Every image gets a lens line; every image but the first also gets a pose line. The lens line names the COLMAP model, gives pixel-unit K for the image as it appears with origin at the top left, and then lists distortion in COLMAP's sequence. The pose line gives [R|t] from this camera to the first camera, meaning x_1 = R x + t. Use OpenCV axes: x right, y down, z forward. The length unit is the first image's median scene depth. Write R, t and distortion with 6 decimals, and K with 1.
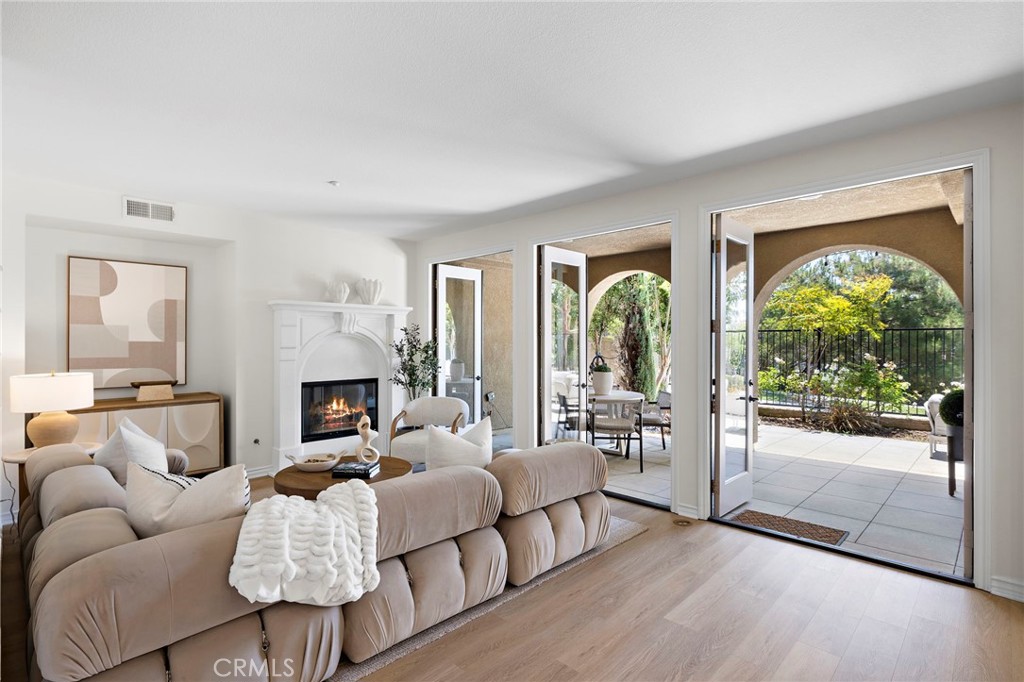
lens RADIAL K [[497.1, 0, 512.5], [0, 497.1, 345.3], [0, 0, 1]] dist [0.000949, -0.000136]
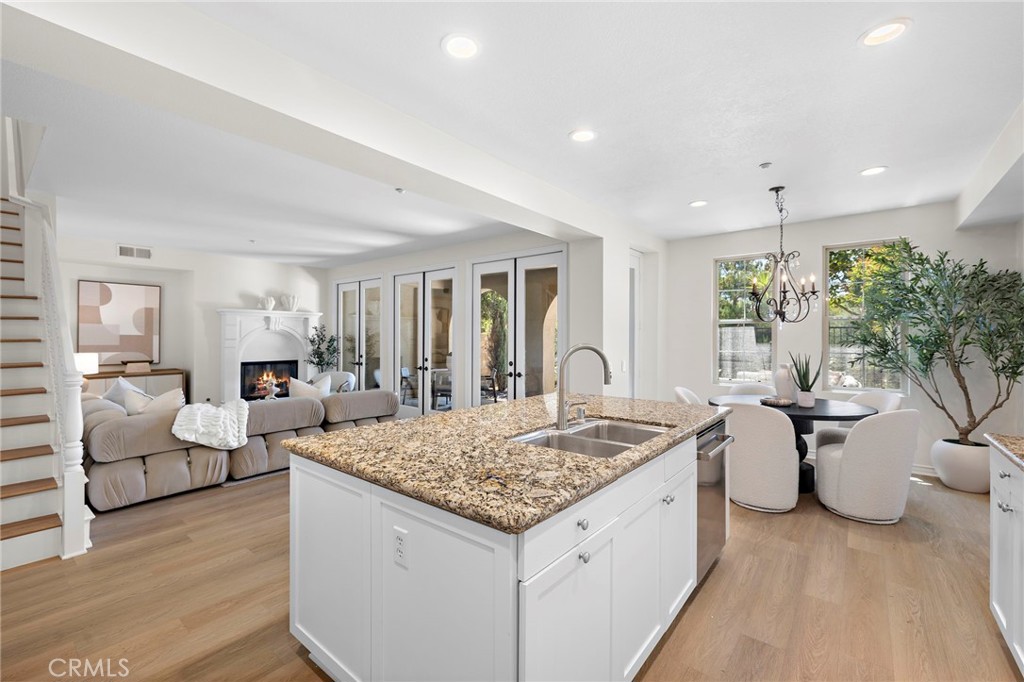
lens RADIAL K [[431.2, 0, 512.0], [0, 431.2, 341.0], [0, 0, 1]] dist [-0.000091, 0.000067]
pose [[0.995575, 0.002634, 0.093931, 0.312224], [-0.002591, 0.999996, -0.000587, 0.009086], [-0.093932, 0.000341, 0.995579, -0.442321]]
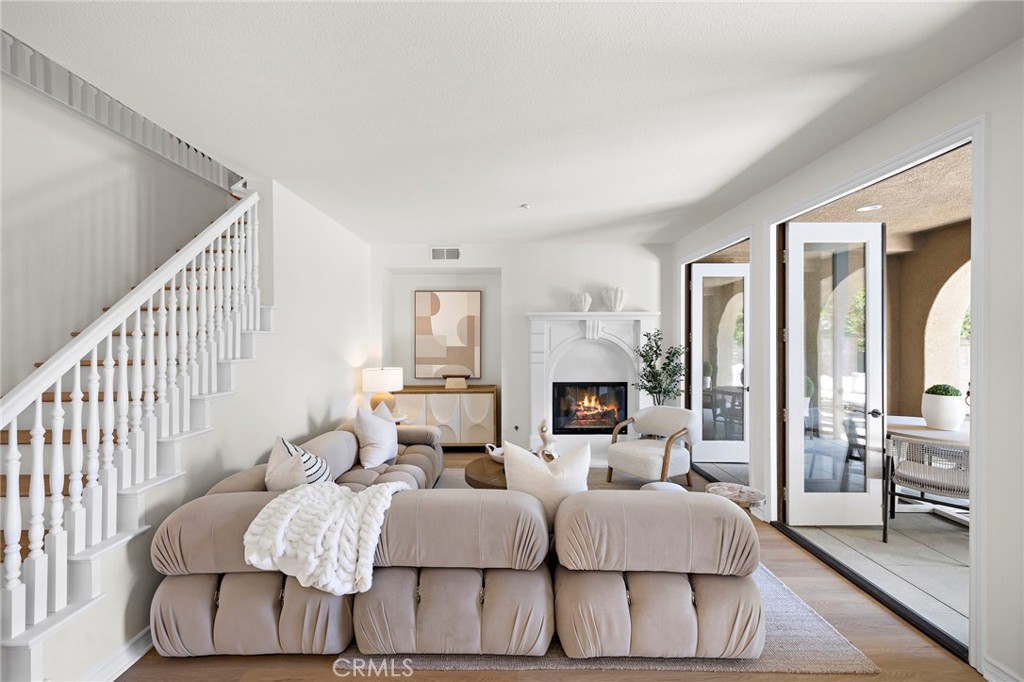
lens RADIAL K [[434.7, 0, 507.5], [0, 434.7, 344.4], [0, 0, 1]] dist [0.002711, -0.000034]
pose [[0.700348, 0.004530, -0.713787, 0.250455], [-0.004804, 0.999987, 0.001633, -0.015721], [0.713785, 0.002285, 0.700361, 0.240619]]
